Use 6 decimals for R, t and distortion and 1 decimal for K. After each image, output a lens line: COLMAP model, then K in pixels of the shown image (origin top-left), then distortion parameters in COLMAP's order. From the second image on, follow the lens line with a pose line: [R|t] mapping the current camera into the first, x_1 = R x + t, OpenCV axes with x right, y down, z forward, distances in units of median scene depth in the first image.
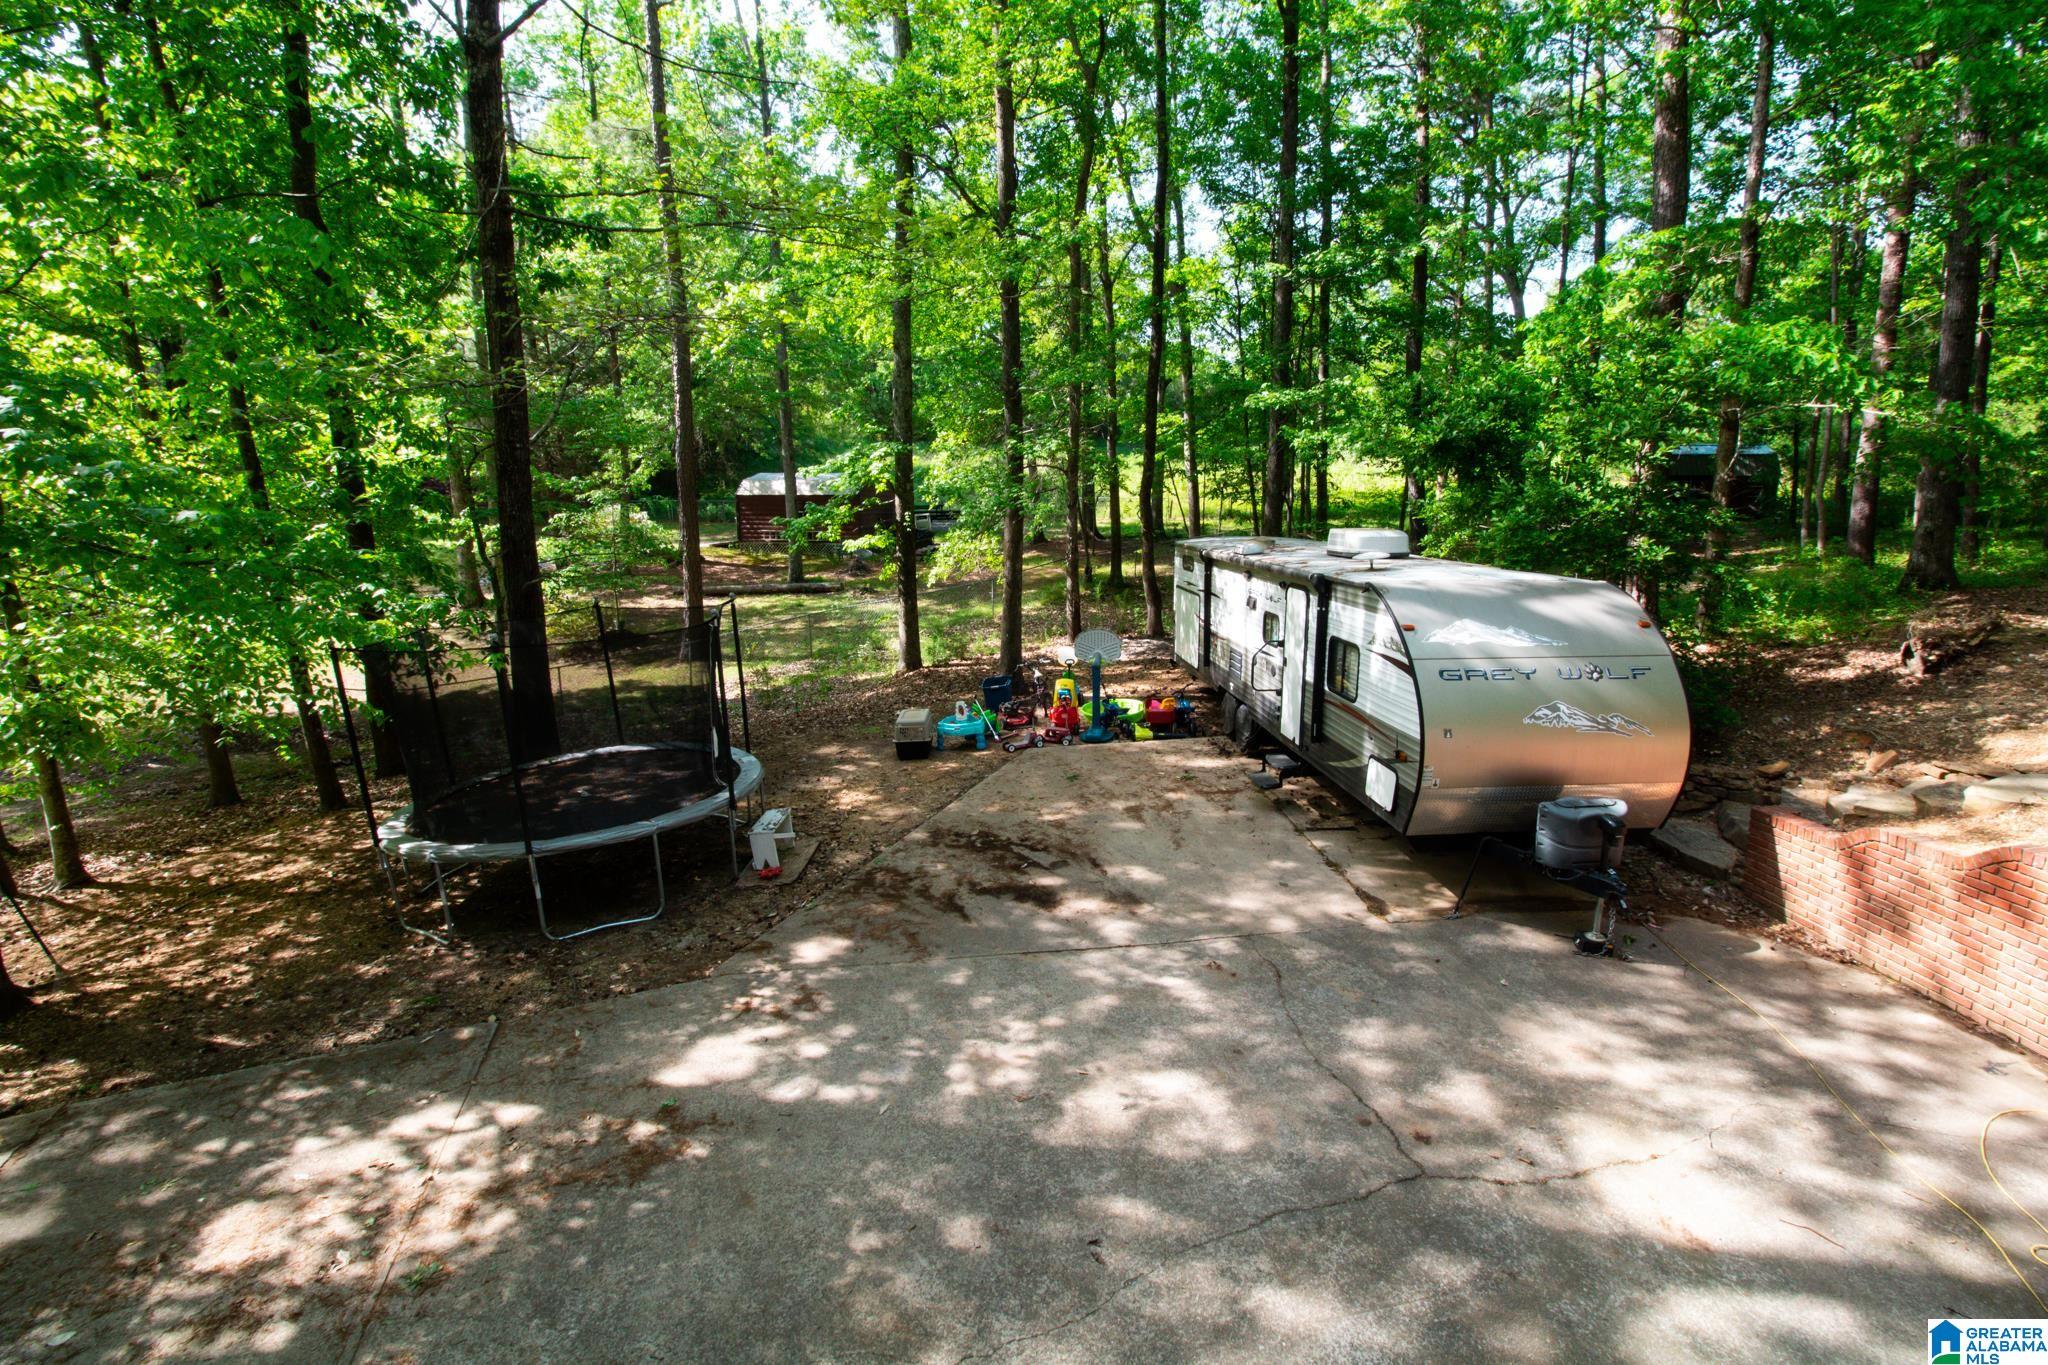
lens RADIAL K [[944.1, 0, 1053.8], [0, 944.1, 681.6], [0, 0, 1]] dist [0.021564, -0.017721]
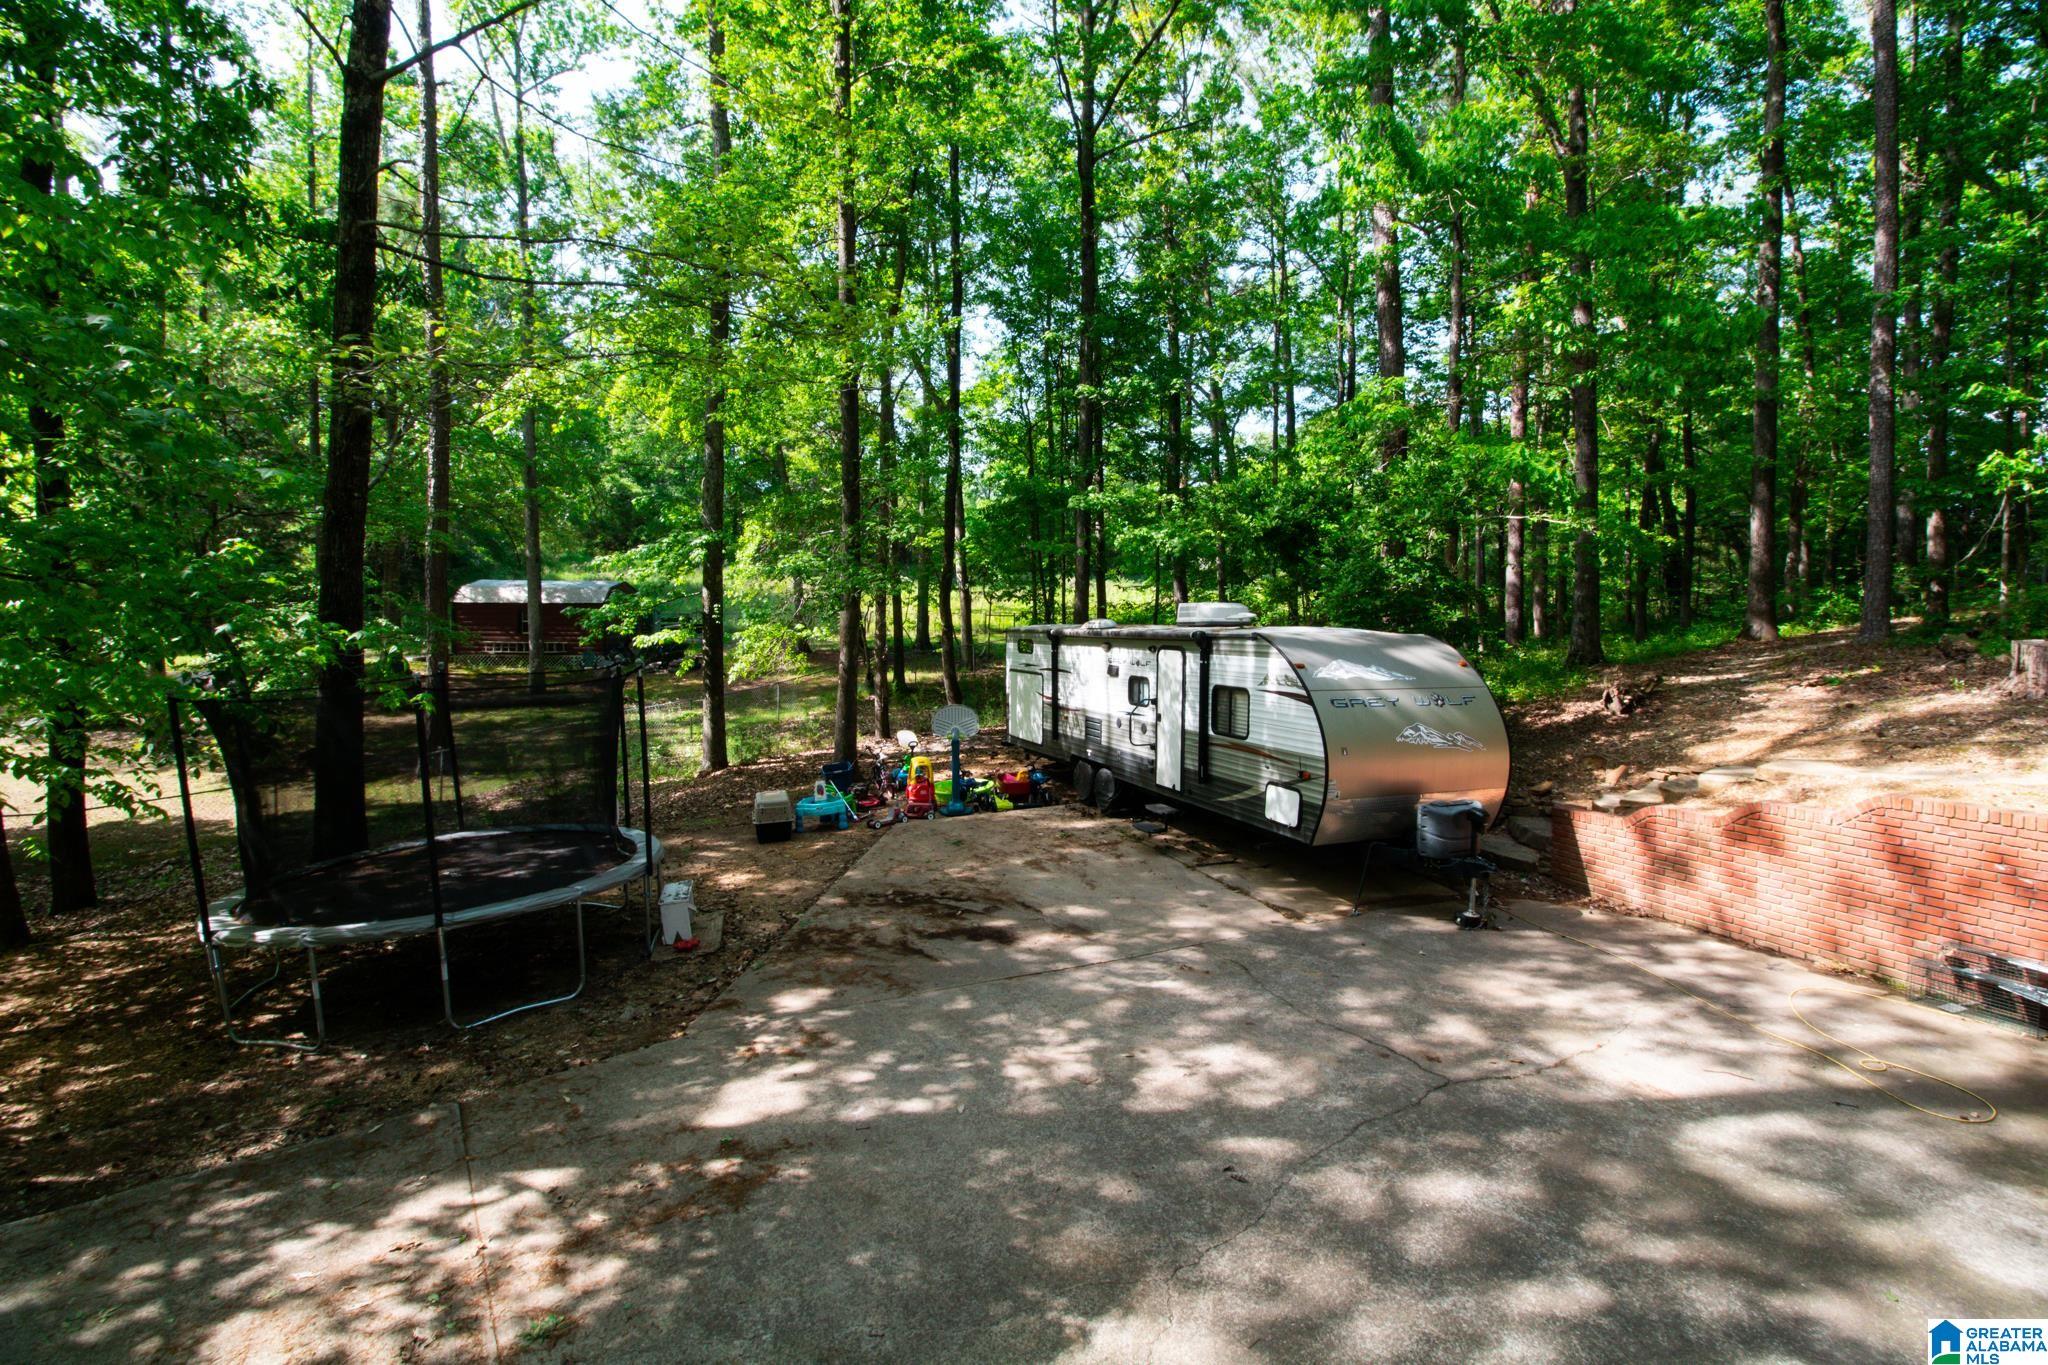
lens RADIAL K [[944.1, 0, 1053.8], [0, 944.1, 681.6], [0, 0, 1]] dist [0.021564, -0.017721]
pose [[0.957852, -0.012980, 0.286968, -0.240531], [0.051111, 0.990740, -0.125787, 0.089584], [-0.282678, 0.135153, 0.949646, -0.013112]]
